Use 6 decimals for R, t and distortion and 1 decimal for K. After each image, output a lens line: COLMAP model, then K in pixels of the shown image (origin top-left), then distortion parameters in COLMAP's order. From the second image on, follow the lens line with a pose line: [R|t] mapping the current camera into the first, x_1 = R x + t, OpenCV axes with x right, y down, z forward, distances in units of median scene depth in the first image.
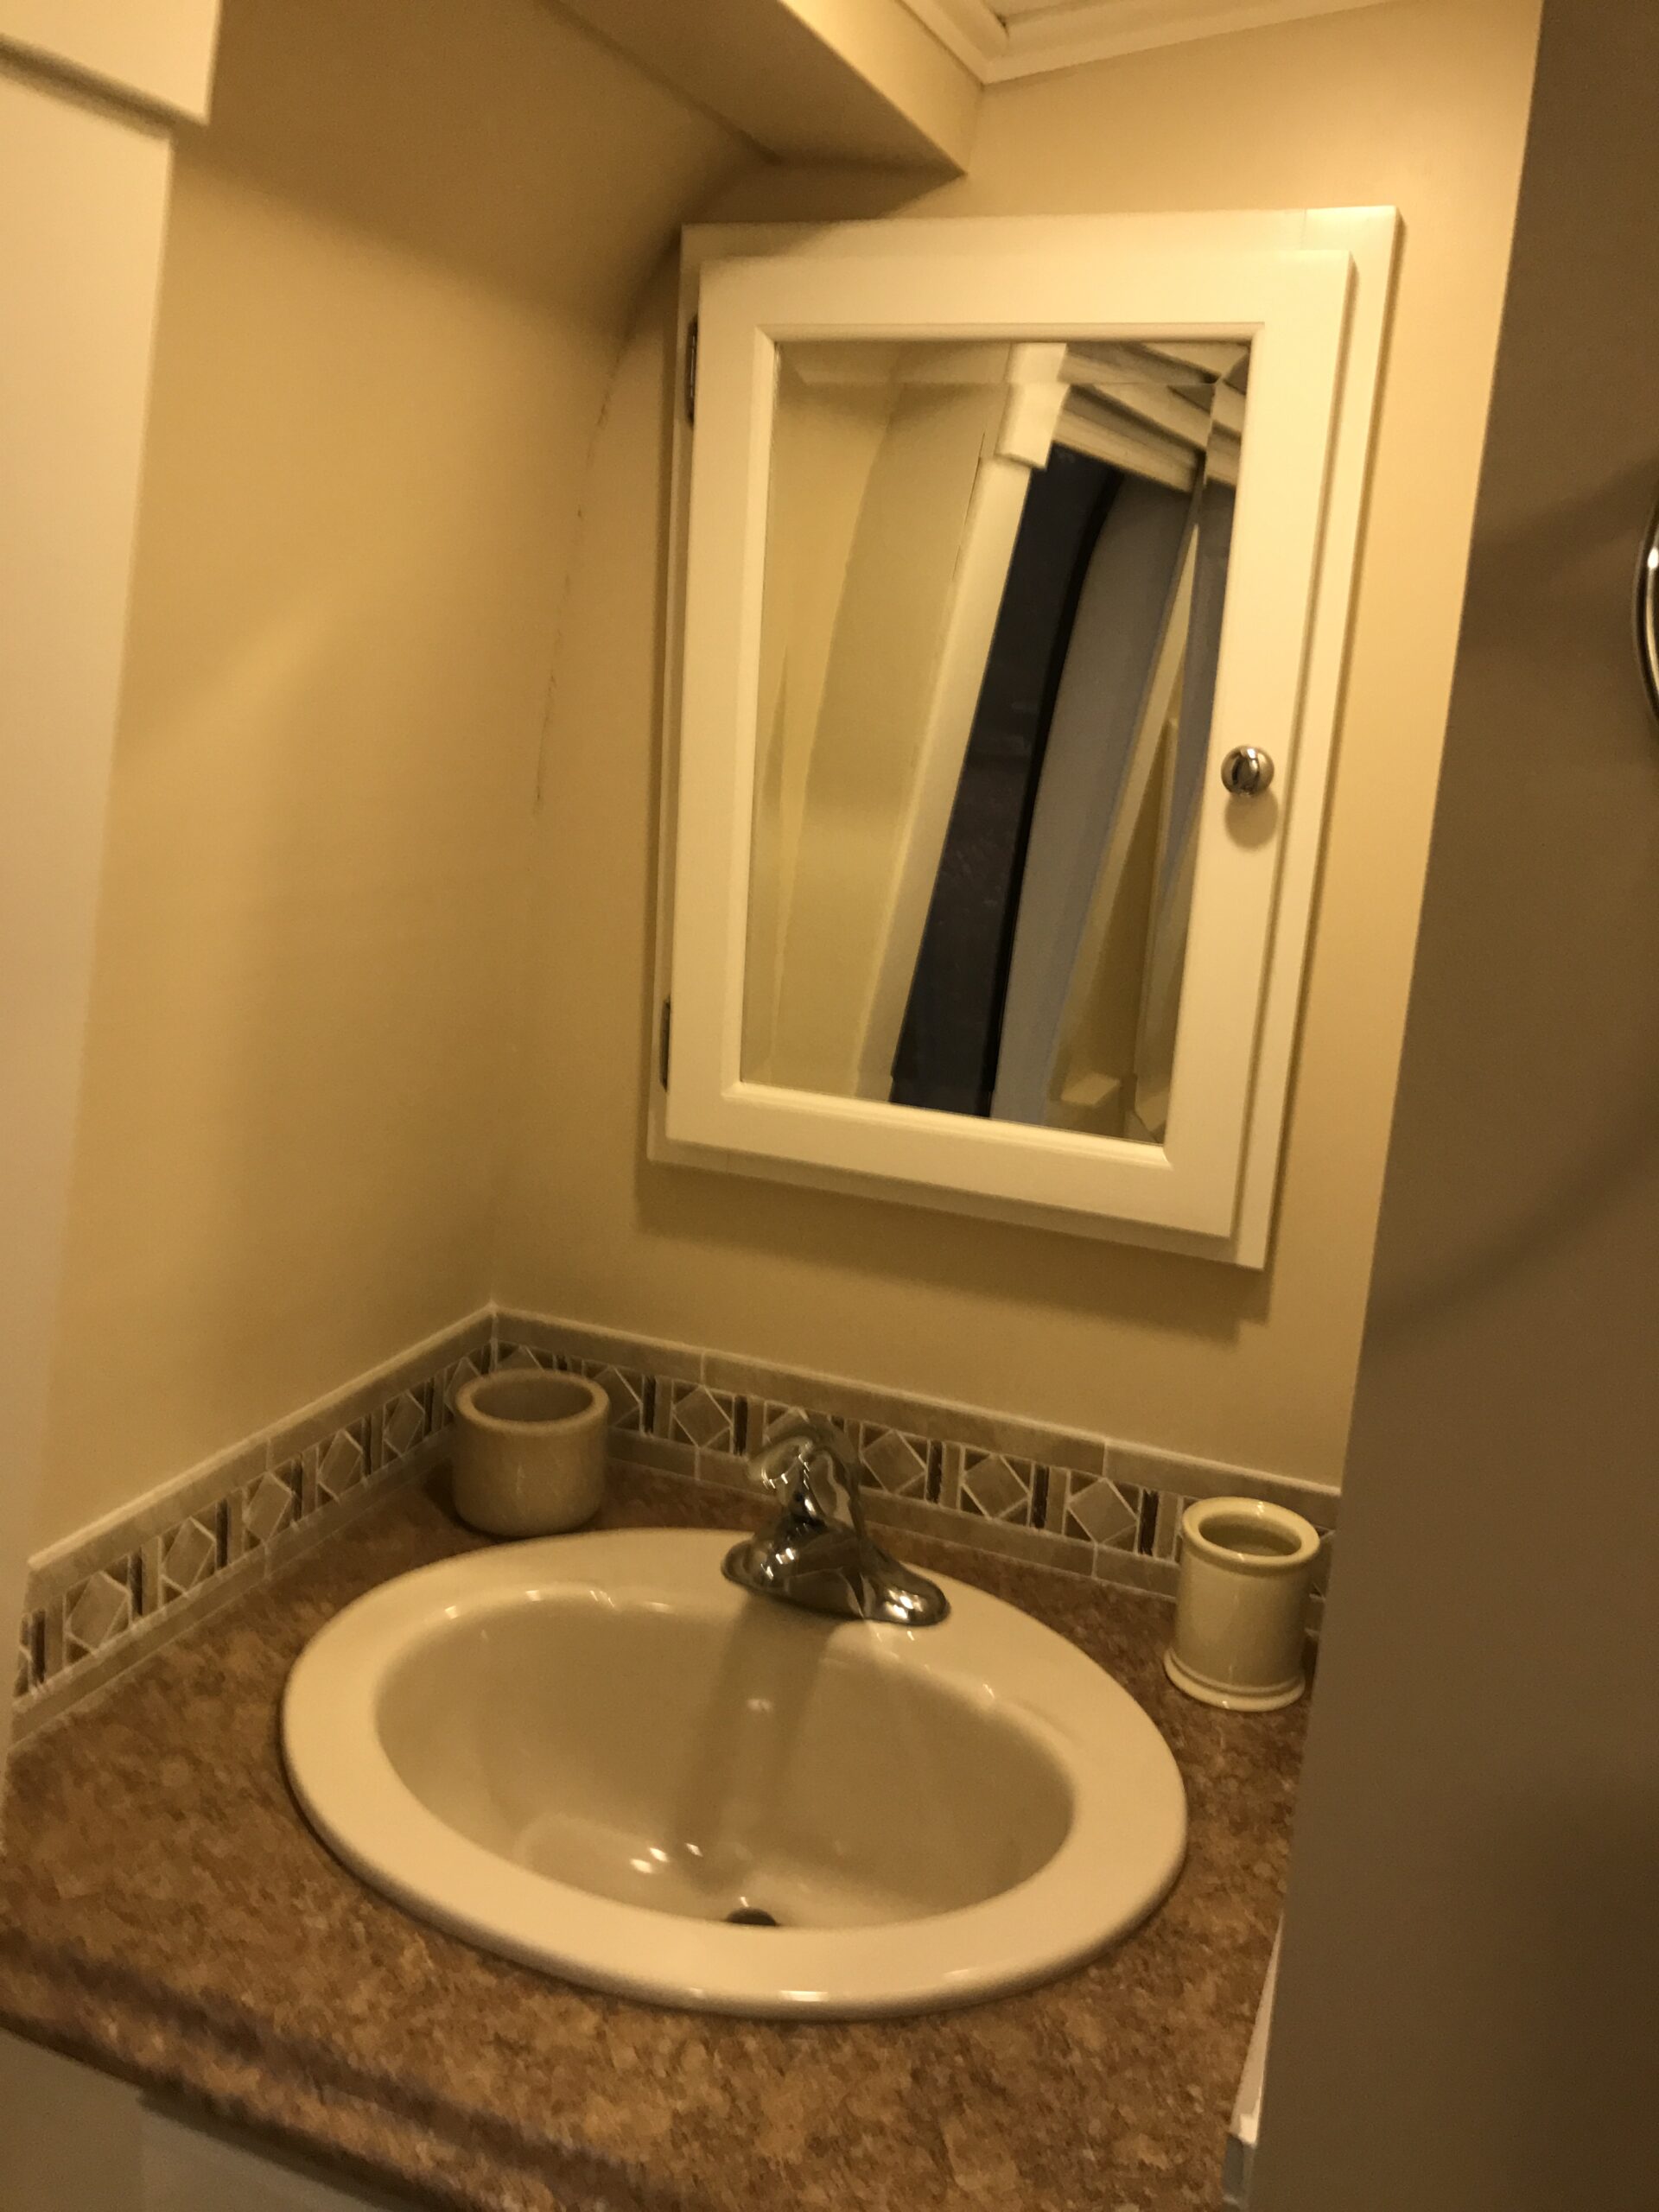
lens RADIAL K [[1805.5, 0, 829.5], [0, 1805.5, 1106.0], [0, 0, 1]] dist [-0.001778, 0.001715]
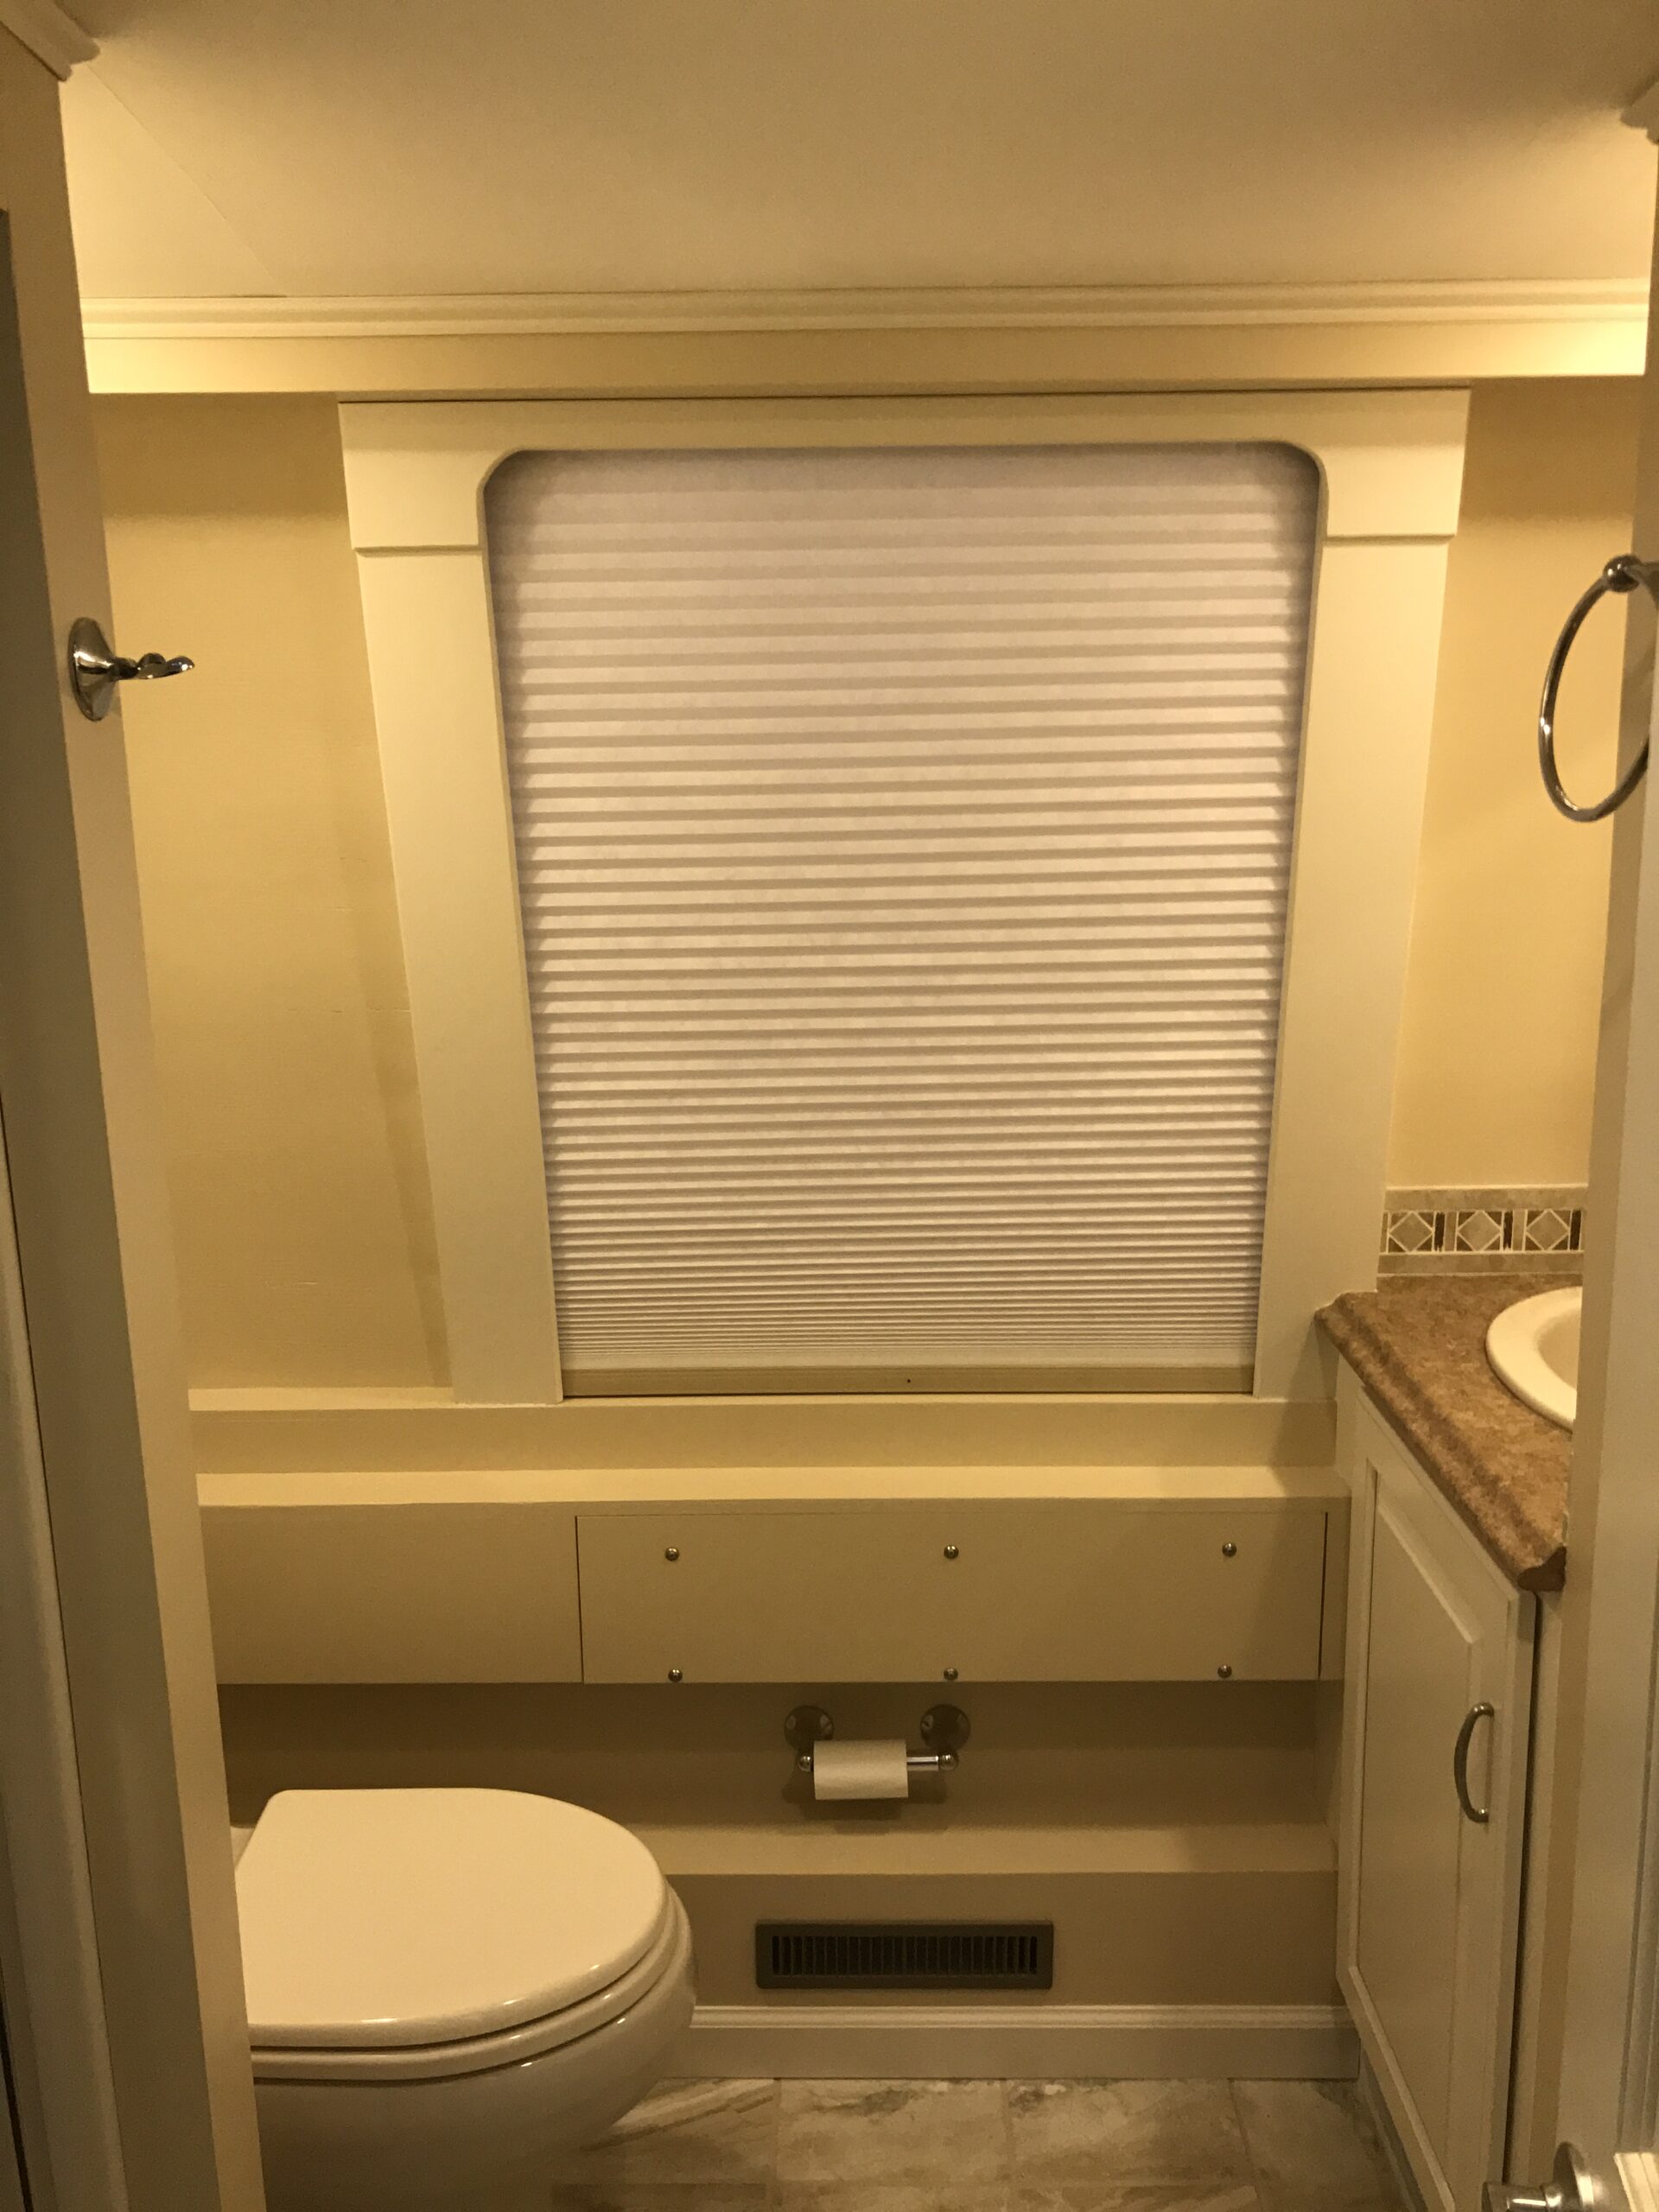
lens RADIAL K [[1834.3, 0, 829.5], [0, 1834.3, 1106.0], [0, 0, 1]] dist [0.031939, -0.039623]
pose [[0.369197, 0.135030, -0.919489, 1.183358], [-0.180336, 0.980992, 0.071653, 0.133872], [0.911687, 0.139363, 0.386530, -0.447807]]
